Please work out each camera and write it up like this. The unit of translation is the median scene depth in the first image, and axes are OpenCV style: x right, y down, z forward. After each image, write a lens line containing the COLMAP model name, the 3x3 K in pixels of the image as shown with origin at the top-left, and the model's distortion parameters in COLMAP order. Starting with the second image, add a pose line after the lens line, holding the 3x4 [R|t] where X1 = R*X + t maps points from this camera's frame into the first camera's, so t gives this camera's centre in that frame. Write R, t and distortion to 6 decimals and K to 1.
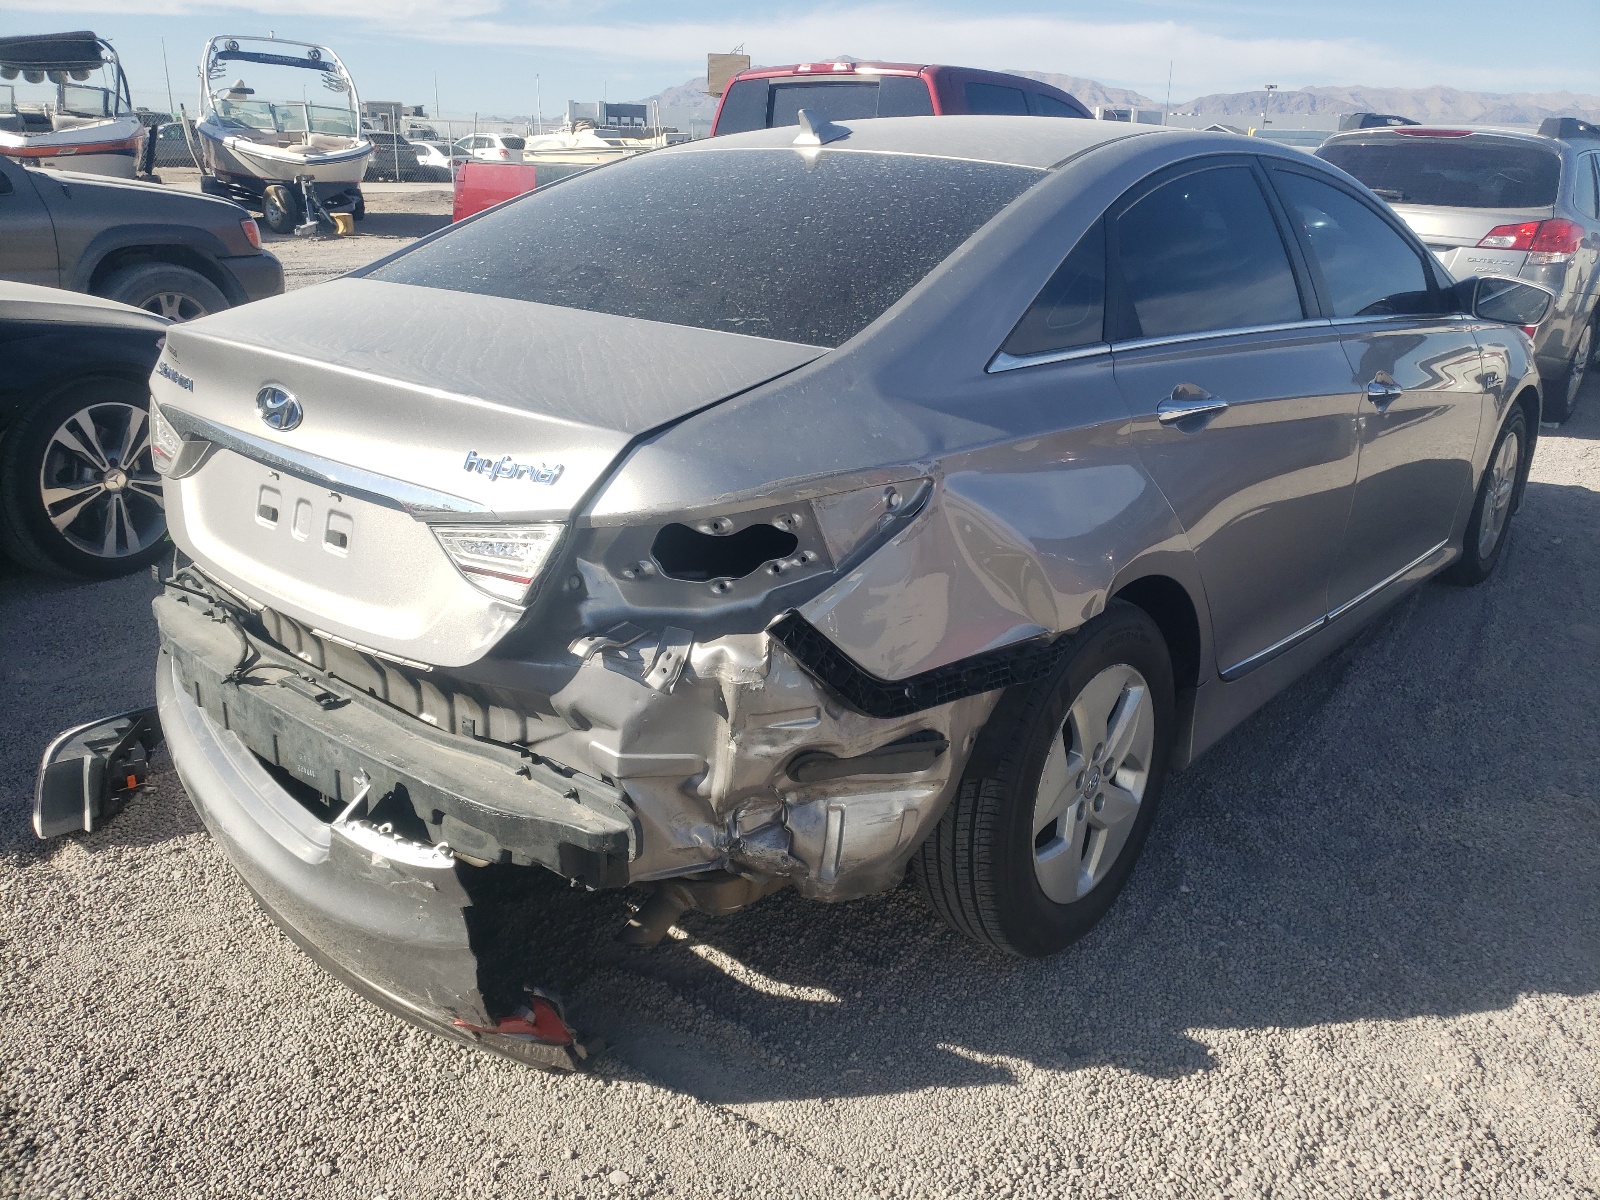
lens RADIAL K [[1208.0, 0, 812.0], [0, 1208.0, 594.9], [0, 0, 1]] dist [0.019023, -0.001070]
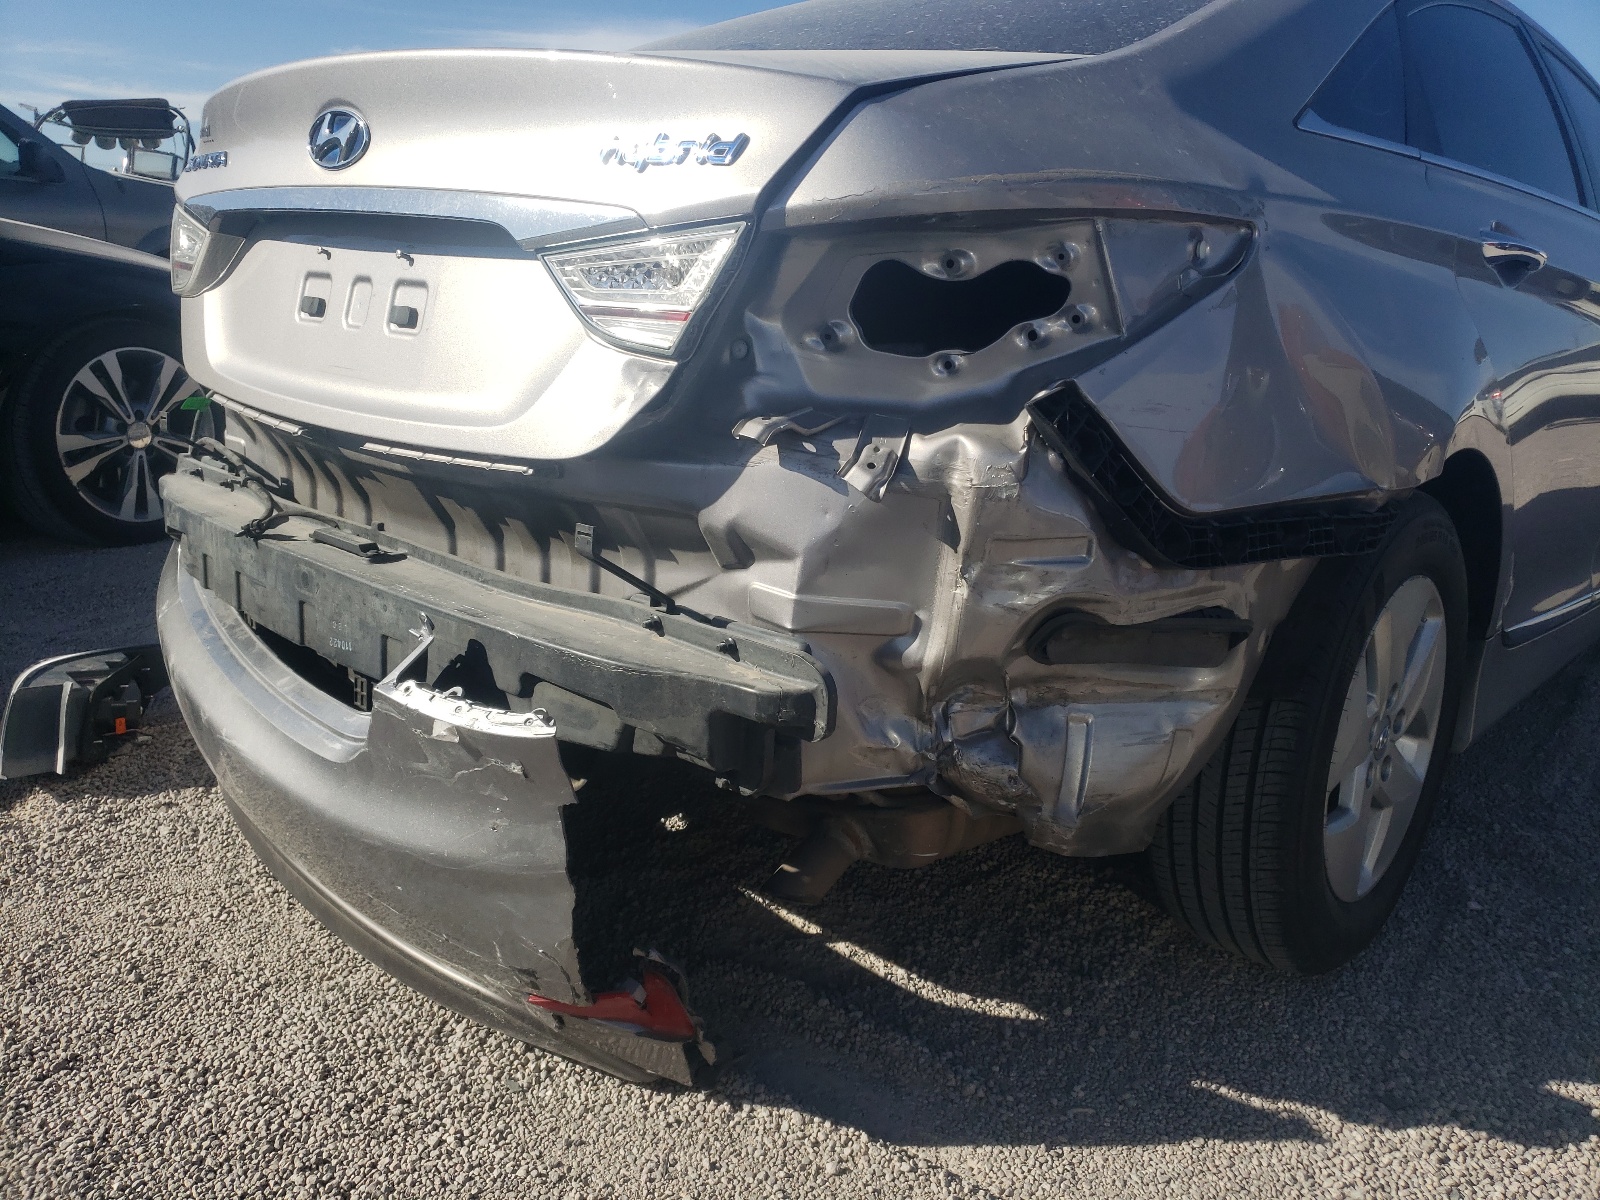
lens RADIAL K [[1208.0, 0, 789.9], [0, 1208.0, 604.6], [0, 0, 1]] dist [0.019023, -0.001070]
pose [[0.998748, 0.033402, -0.037237, -0.121133], [-0.036278, 0.996178, -0.079461, 0.168696], [0.034441, 0.080713, 0.996142, 0.281927]]
